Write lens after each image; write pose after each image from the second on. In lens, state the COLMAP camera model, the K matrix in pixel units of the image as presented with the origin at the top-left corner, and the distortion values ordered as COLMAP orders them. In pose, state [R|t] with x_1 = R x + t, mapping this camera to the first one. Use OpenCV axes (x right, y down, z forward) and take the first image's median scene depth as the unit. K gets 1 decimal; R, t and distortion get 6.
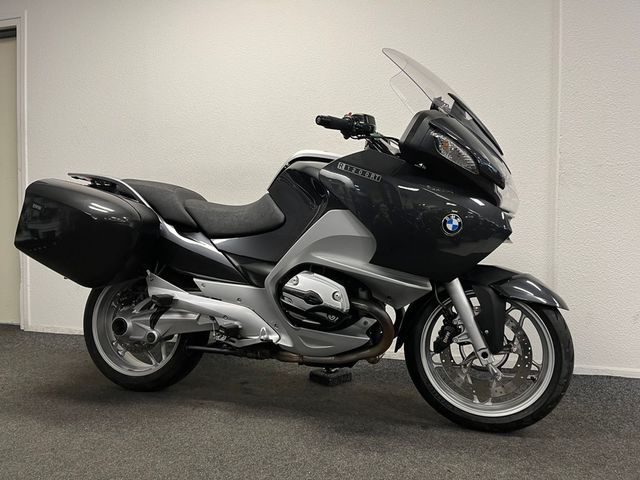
lens RADIAL K [[490.9, 0, 320.0], [0, 490.9, 240.0], [0, 0, 1]] dist [-0.002503, -0.002018]
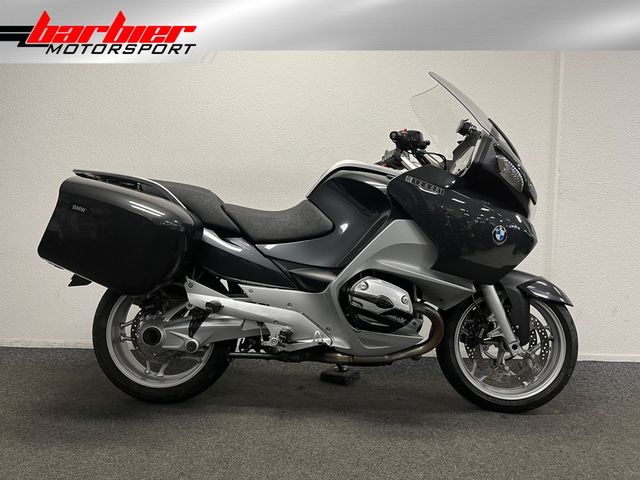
lens RADIAL K [[490.9, 0, 320.0], [0, 490.9, 240.0], [0, 0, 1]] dist [-0.002503, -0.002018]
pose [[0.964140, 0.008443, 0.265258, -0.378156], [-0.009945, 0.999941, 0.004322, -0.017427], [-0.265206, -0.006805, 0.964168, 0.006340]]
